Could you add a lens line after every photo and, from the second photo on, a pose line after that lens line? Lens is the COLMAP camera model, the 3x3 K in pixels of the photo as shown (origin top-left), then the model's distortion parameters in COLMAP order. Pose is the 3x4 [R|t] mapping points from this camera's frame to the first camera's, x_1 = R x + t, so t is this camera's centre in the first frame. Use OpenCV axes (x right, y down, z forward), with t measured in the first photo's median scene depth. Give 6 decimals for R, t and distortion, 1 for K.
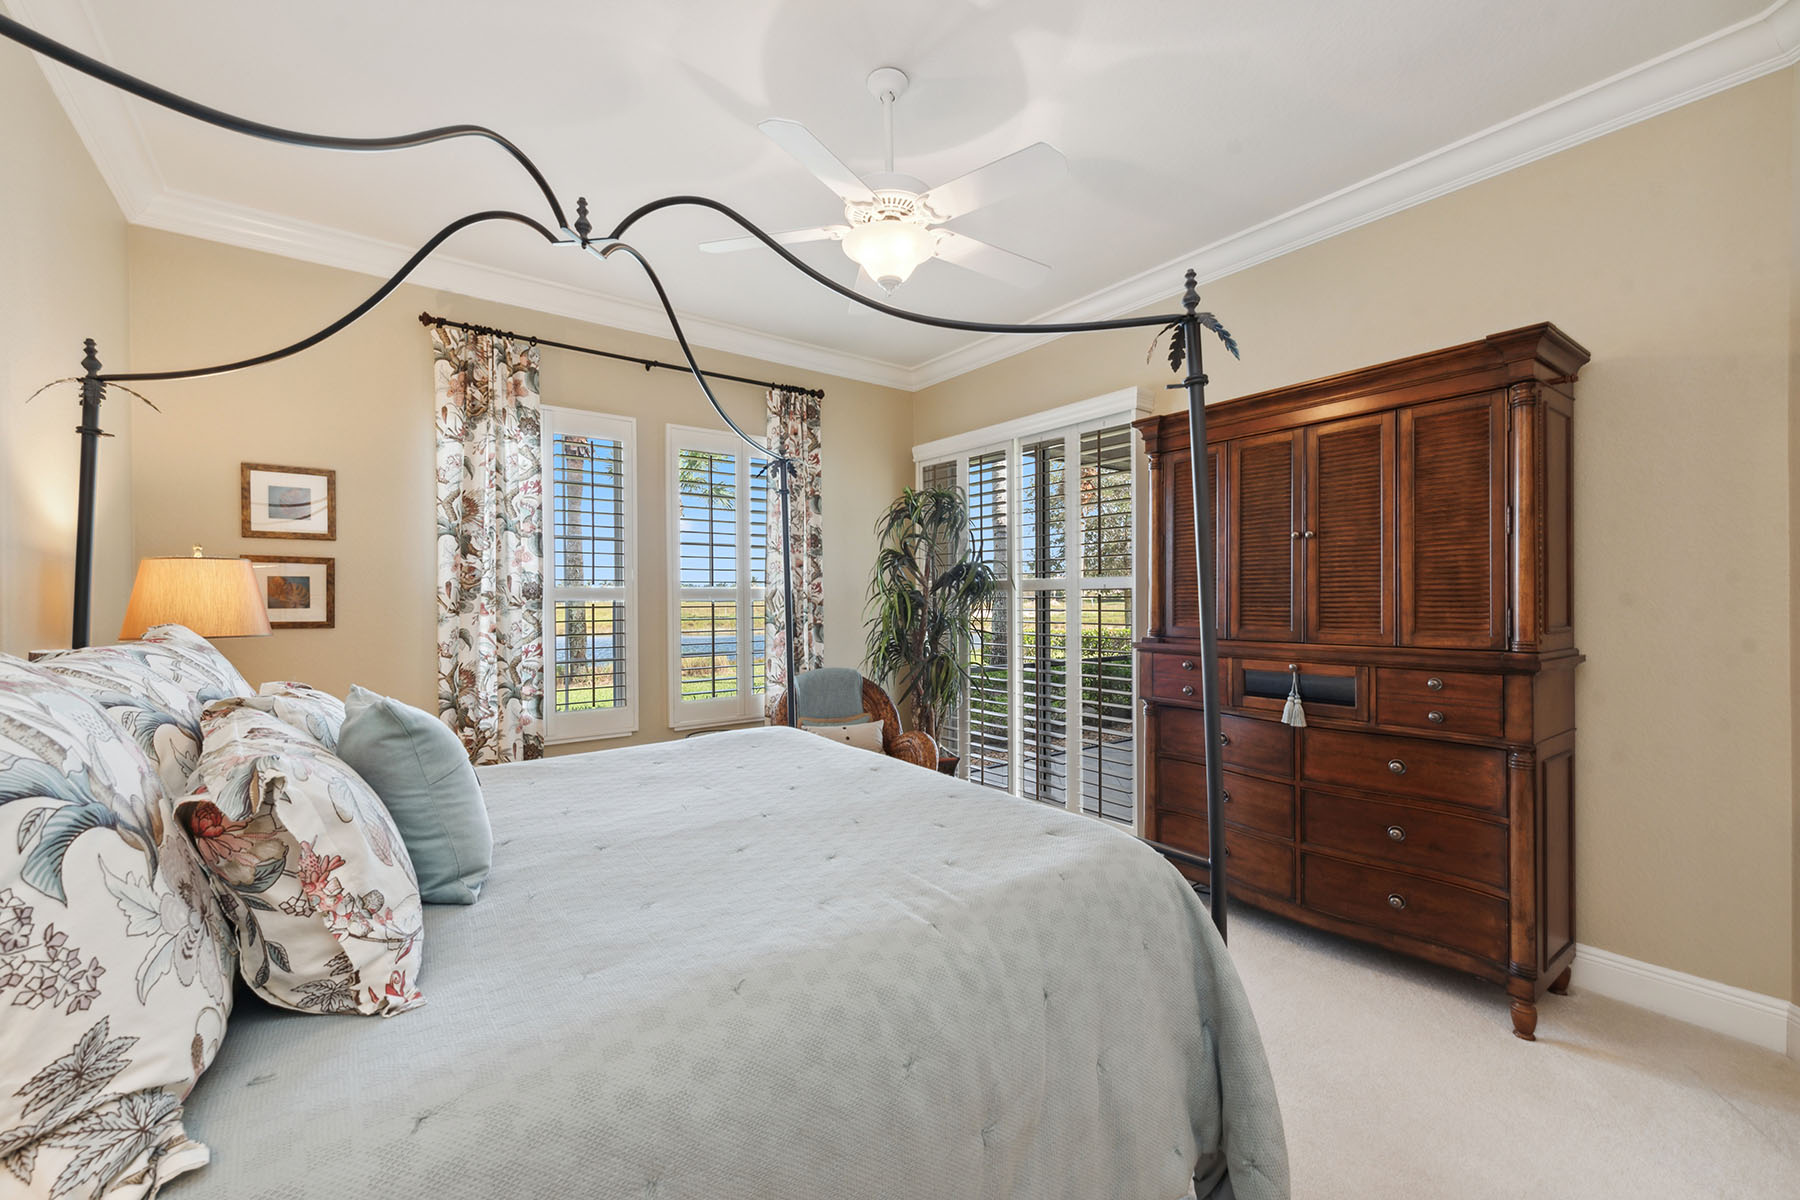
lens RADIAL K [[737.0, 0, 890.8], [0, 737.0, 600.8], [0, 0, 1]] dist [0.006659, -0.001207]
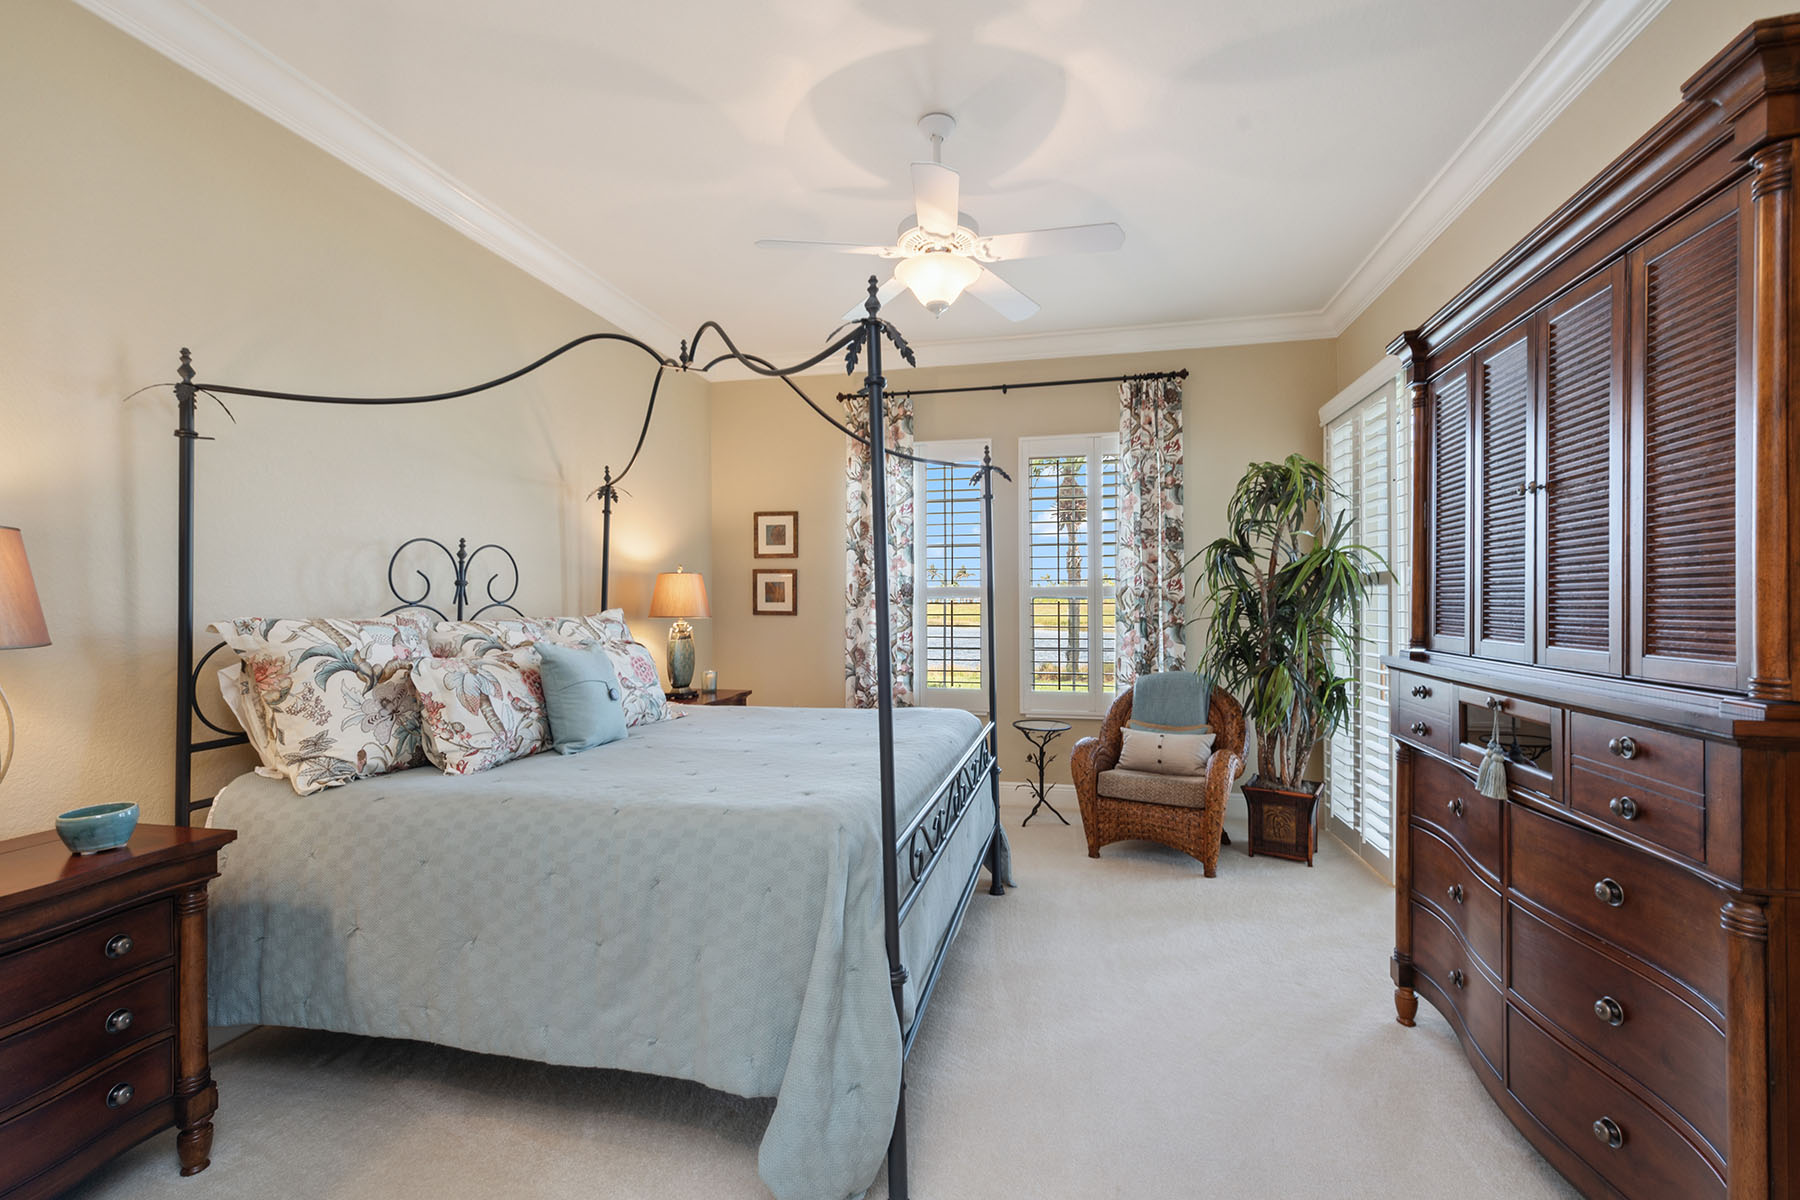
lens RADIAL K [[737.0, 0, 858.0], [0, 737.0, 600.7], [0, 0, 1]] dist [0.006659, -0.001207]
pose [[0.637630, 0.002491, -0.770339, 0.440105], [-0.002731, 0.999996, 0.000974, 0.003989], [0.770338, 0.001483, 0.637634, 0.123497]]
